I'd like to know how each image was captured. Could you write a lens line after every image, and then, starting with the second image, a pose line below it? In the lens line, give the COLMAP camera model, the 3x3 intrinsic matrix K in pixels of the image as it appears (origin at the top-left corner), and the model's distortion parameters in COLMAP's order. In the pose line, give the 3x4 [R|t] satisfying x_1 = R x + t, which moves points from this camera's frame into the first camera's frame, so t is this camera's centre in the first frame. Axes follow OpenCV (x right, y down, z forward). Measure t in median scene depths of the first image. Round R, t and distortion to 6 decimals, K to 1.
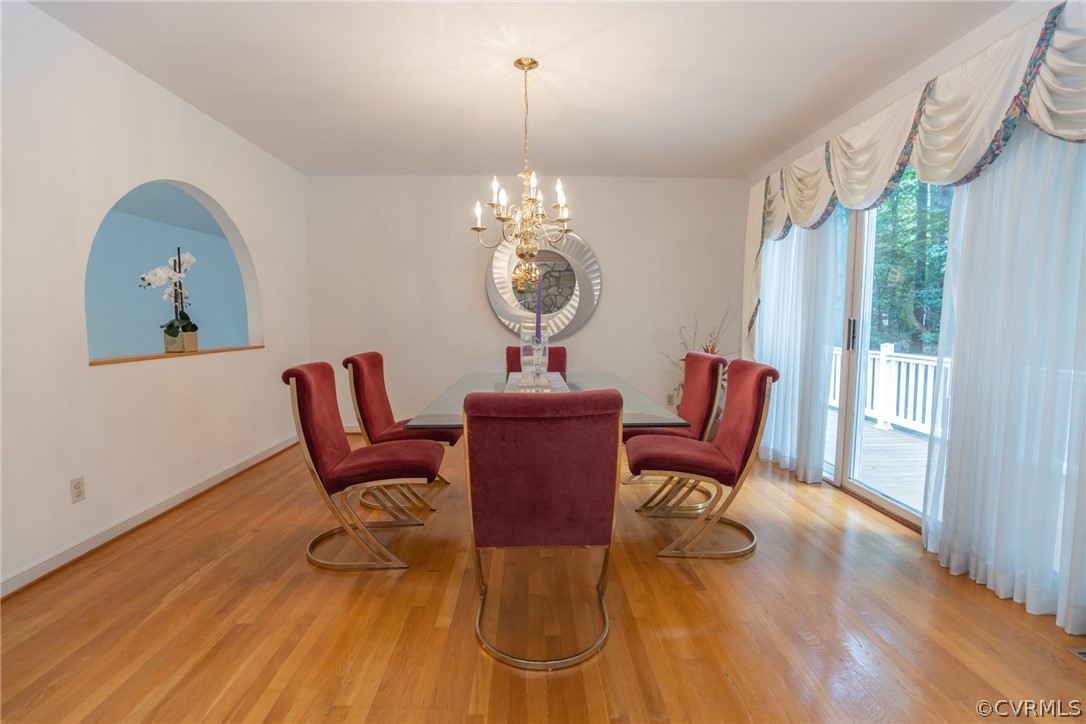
lens RADIAL K [[496.6, 0, 546.2], [0, 496.6, 363.4], [0, 0, 1]] dist [-0.036339, 0.007091]
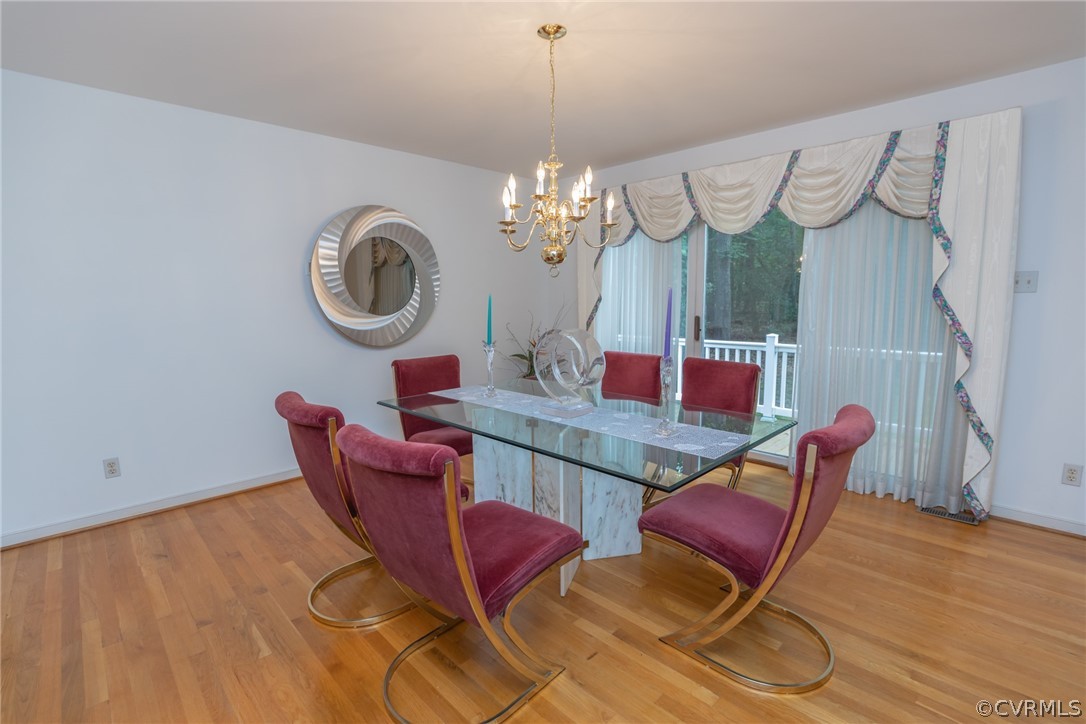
lens RADIAL K [[496.6, 0, 549.0], [0, 496.6, 363.2], [0, 0, 1]] dist [-0.036339, 0.007091]
pose [[0.723952, -0.100389, 0.682507, -0.652489], [0.076108, 0.994938, 0.065614, -0.097142], [-0.685639, 0.004442, 0.727928, 0.383217]]
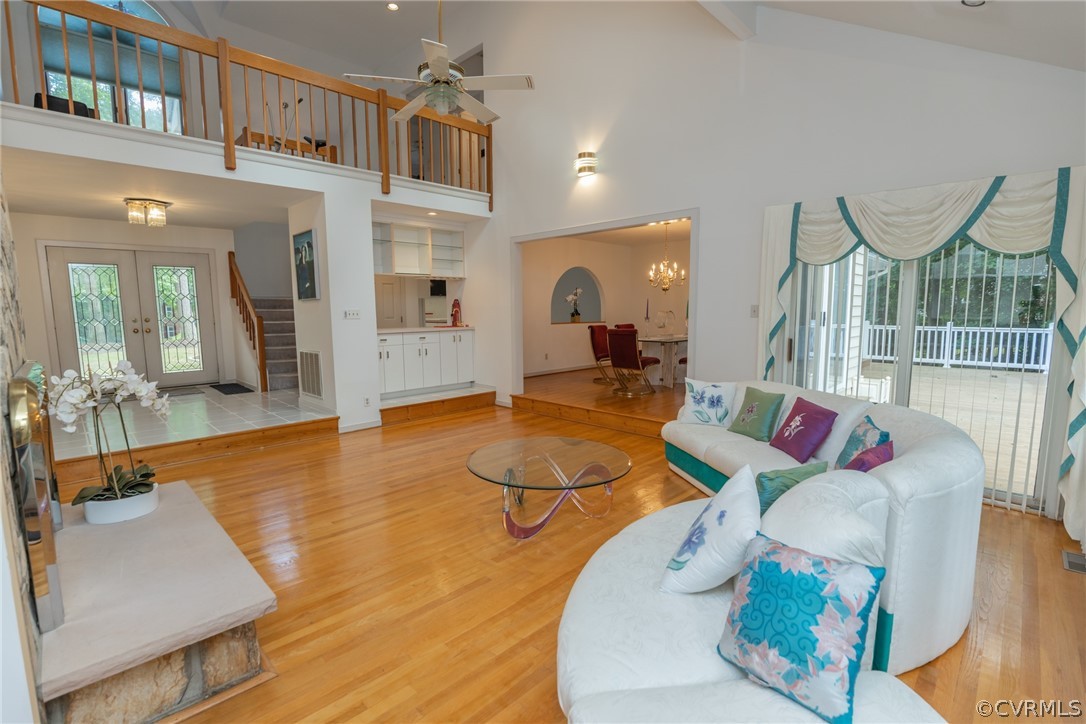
lens RADIAL K [[496.6, 0, 542.8], [0, 496.6, 369.6], [0, 0, 1]] dist [-0.036339, 0.007091]
pose [[0.692981, 0.080602, -0.716436, 1.556220], [-0.055470, 0.996746, 0.058484, 0.115225], [0.718819, -0.000787, 0.695197, -1.491765]]
